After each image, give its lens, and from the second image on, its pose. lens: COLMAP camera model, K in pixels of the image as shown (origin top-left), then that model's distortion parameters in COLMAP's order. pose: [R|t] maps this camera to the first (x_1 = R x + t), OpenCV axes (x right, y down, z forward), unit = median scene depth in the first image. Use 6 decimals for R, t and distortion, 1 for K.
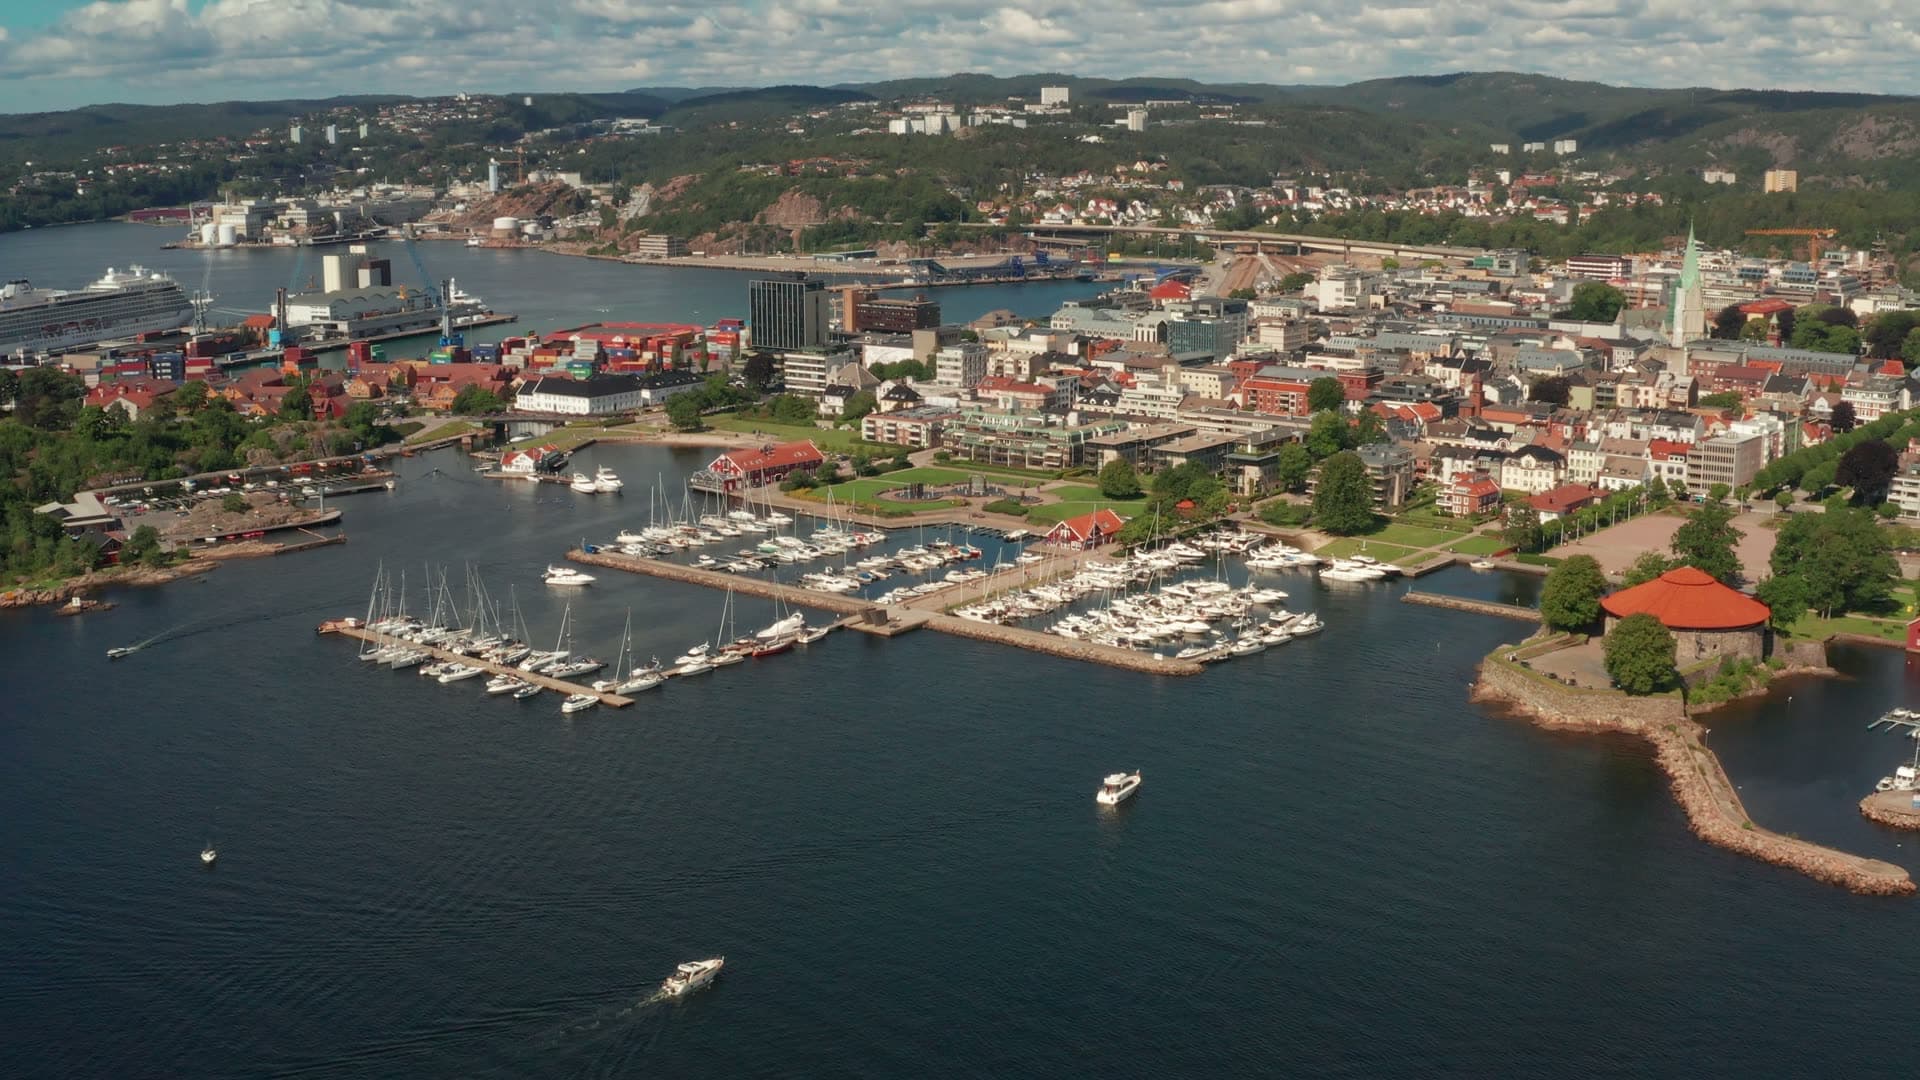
lens RADIAL K [[2162.3, 0, 963.4], [0, 2162.3, 530.0], [0, 0, 1]] dist [-0.185437, -0.013749]
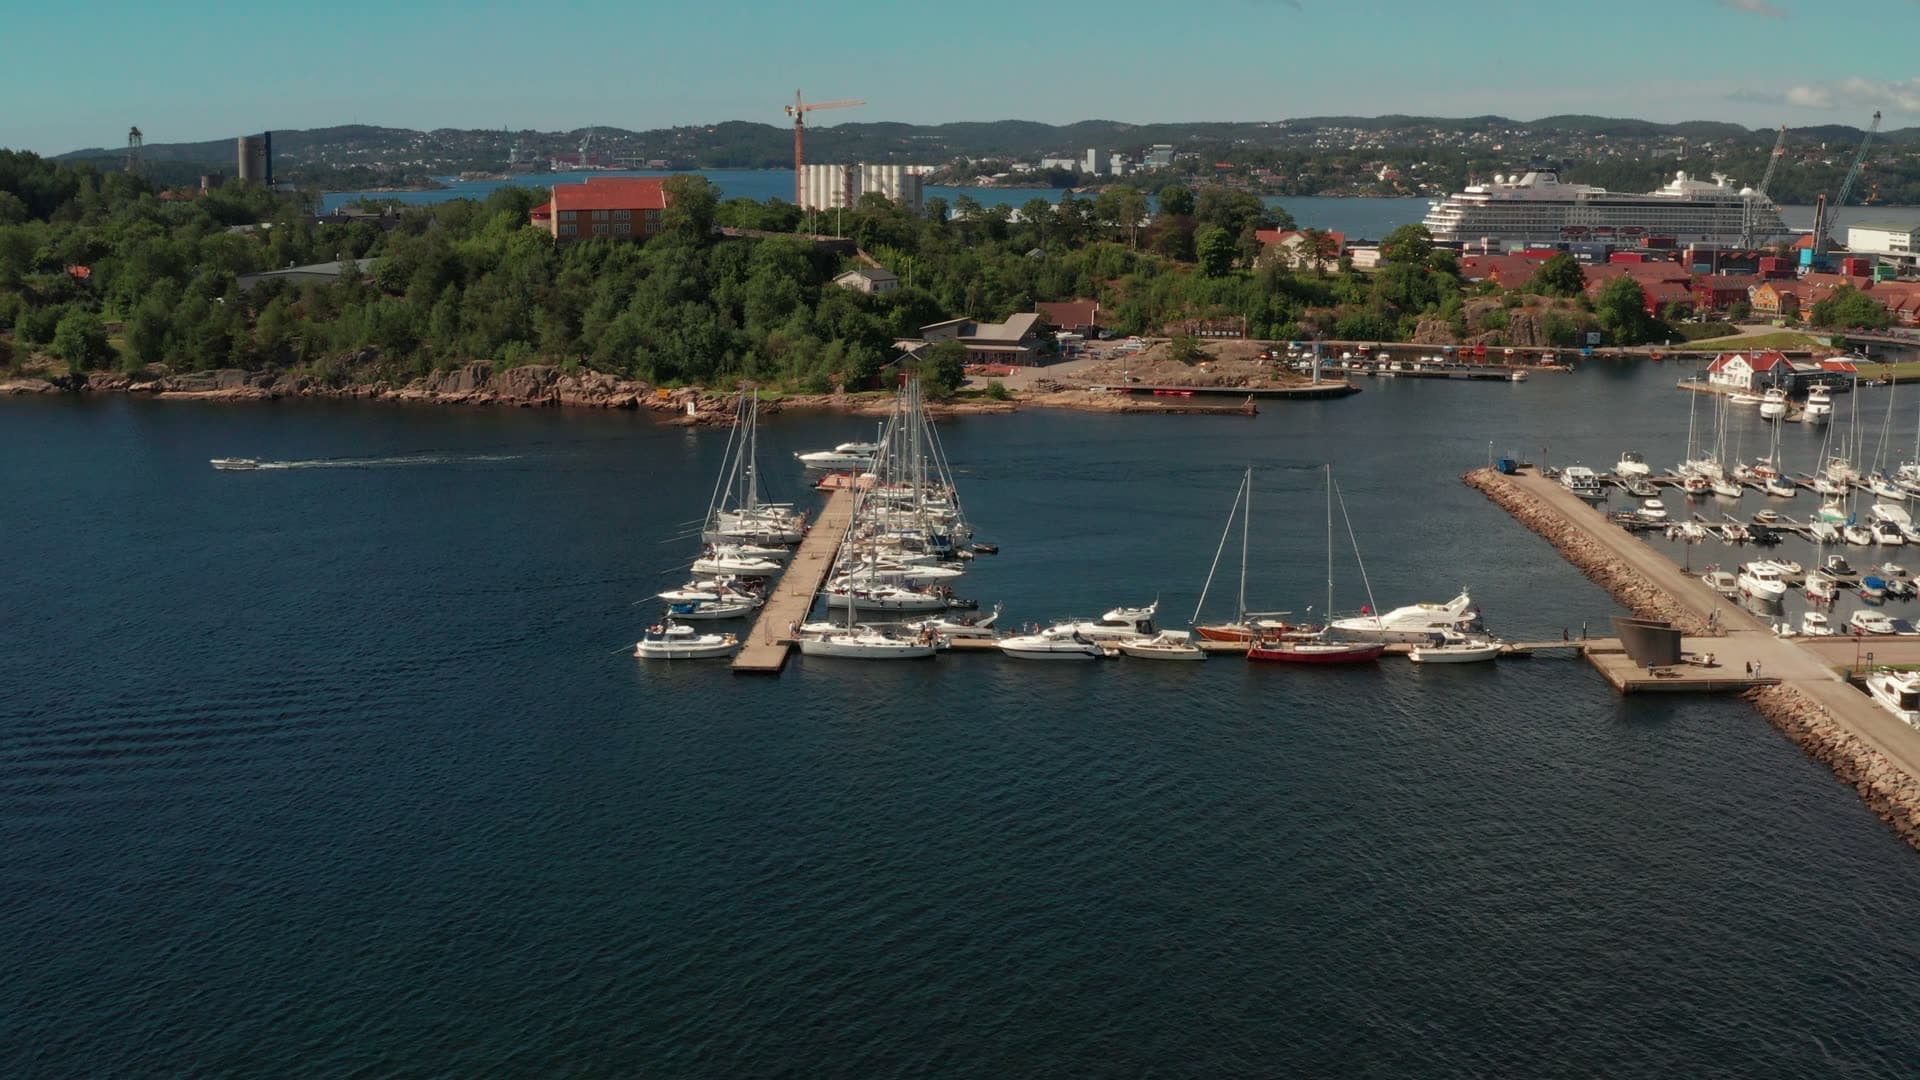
lens RADIAL K [[2162.3, 0, 963.4], [0, 2162.3, 530.0], [0, 0, 1]] dist [-0.185437, -0.013749]
pose [[0.609086, 0.148804, -0.779020, 0.114358], [-0.162952, 0.984765, 0.060698, 0.010689], [0.776184, 0.089972, 0.624055, 0.418534]]
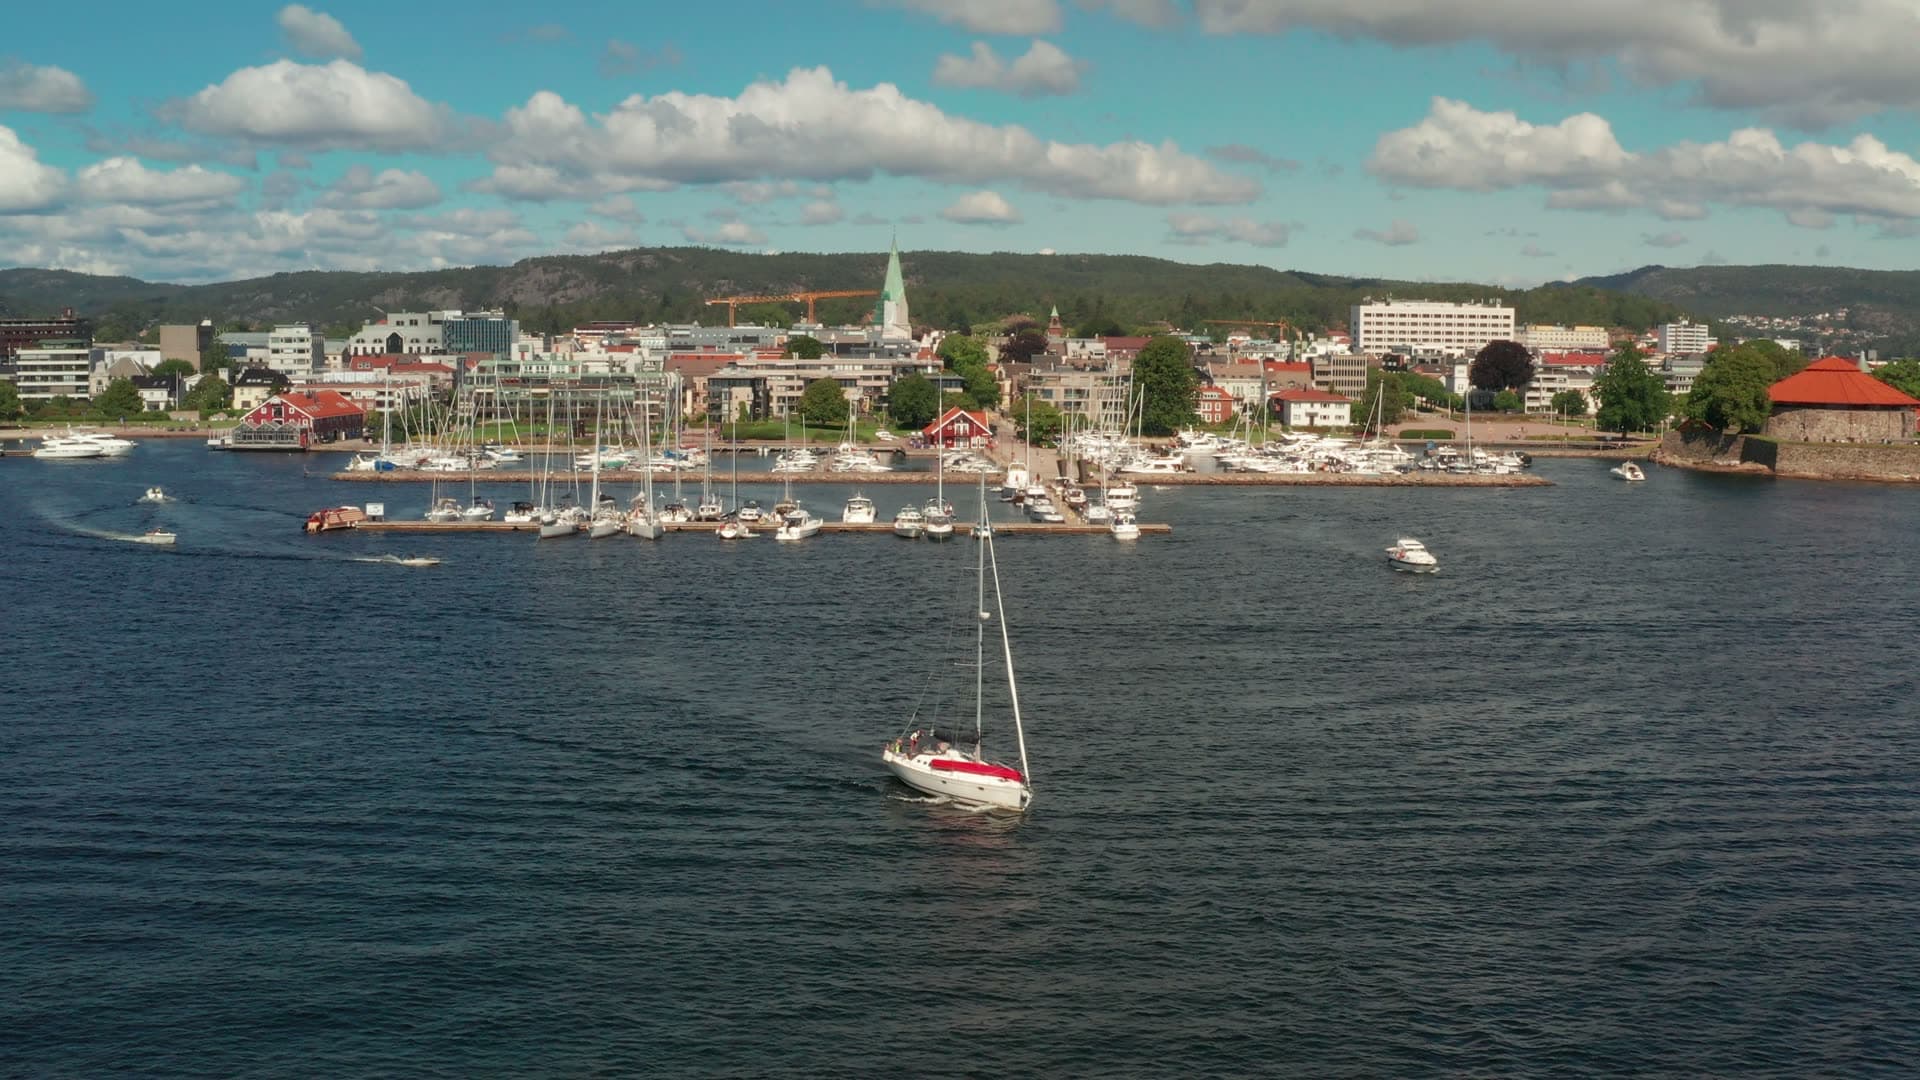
lens RADIAL K [[2162.3, 0, 963.4], [0, 2162.3, 530.0], [0, 0, 1]] dist [-0.185437, -0.013749]
pose [[0.748592, -0.046549, 0.661395, -0.330609], [0.118743, 0.990817, -0.064664, 0.062618], [-0.652311, 0.126943, 0.747245, 0.326024]]
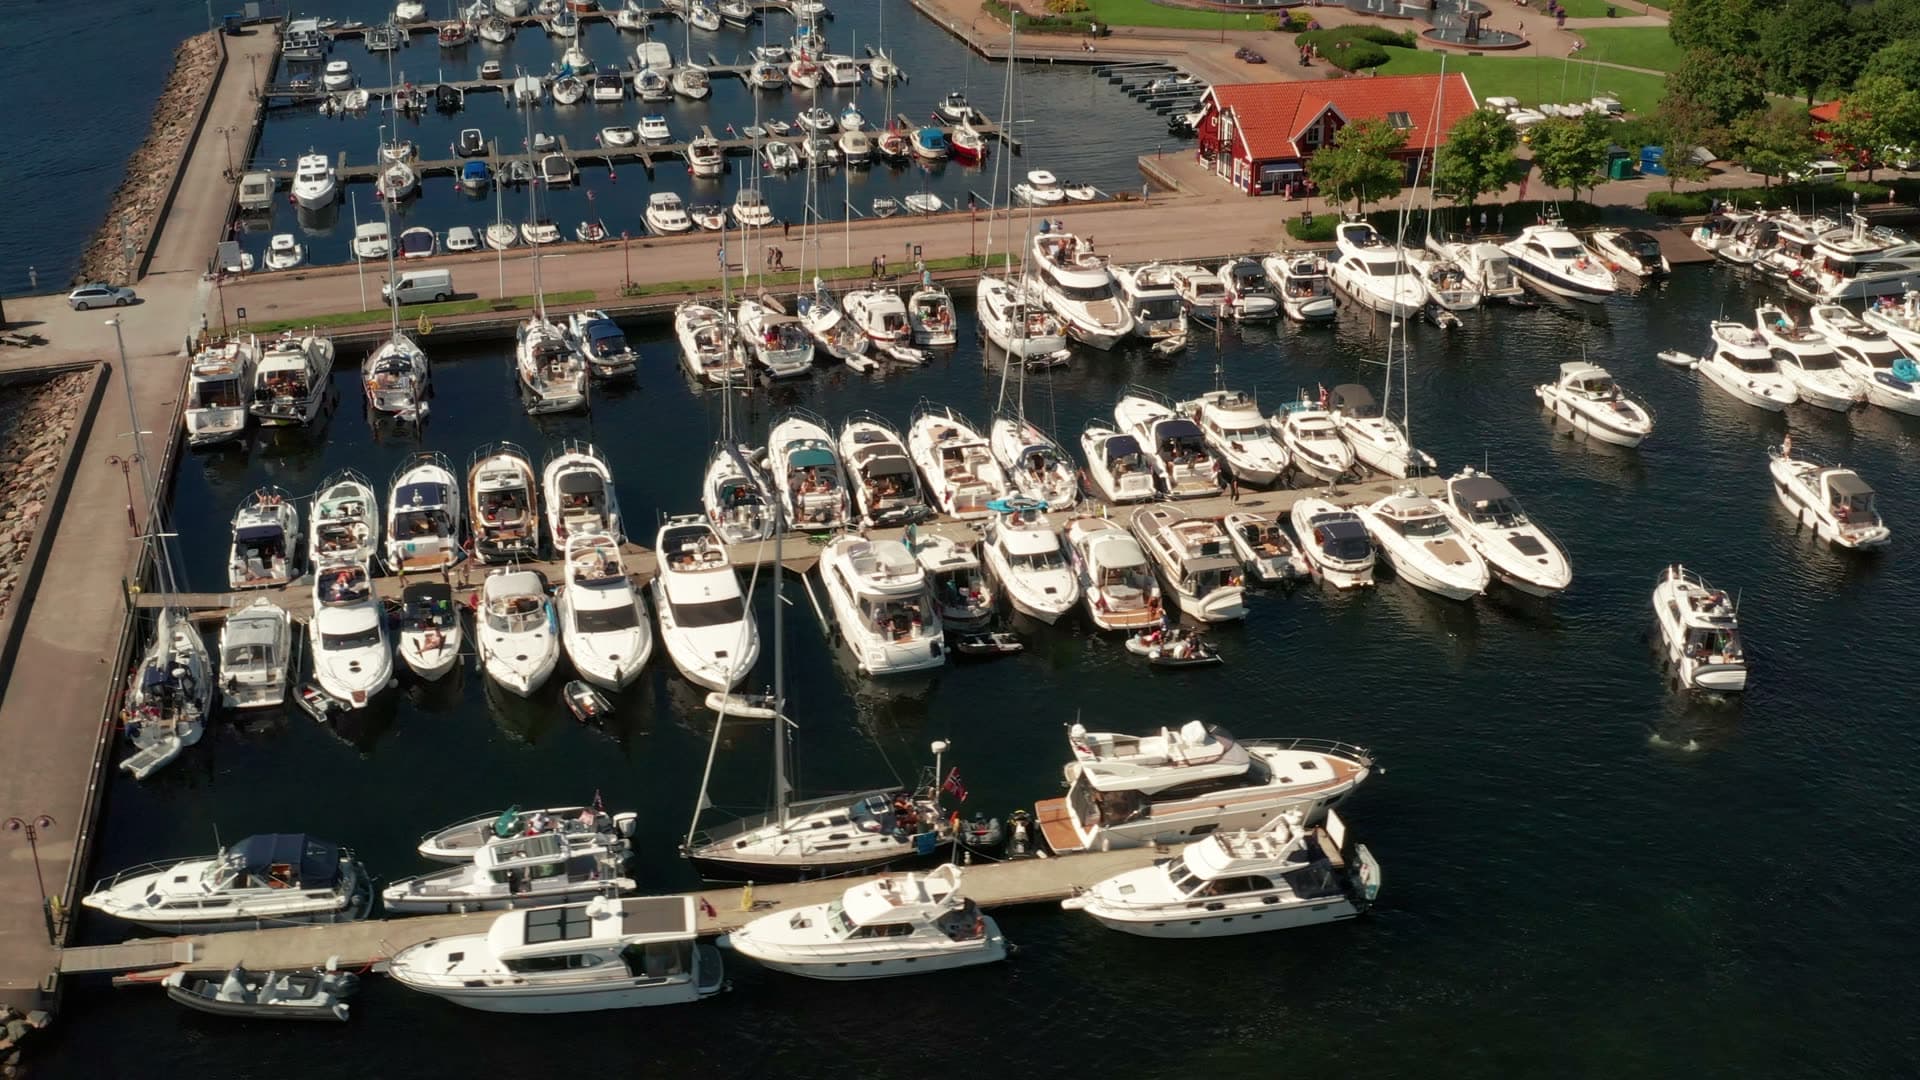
lens RADIAL K [[2162.3, 0, 963.4], [0, 2162.3, 530.0], [0, 0, 1]] dist [-0.185437, -0.013749]
pose [[0.805741, 0.239599, -0.541641, 0.139266], [-0.118940, 0.961347, 0.248325, -0.010404], [0.580203, -0.135663, 0.803094, 0.541491]]
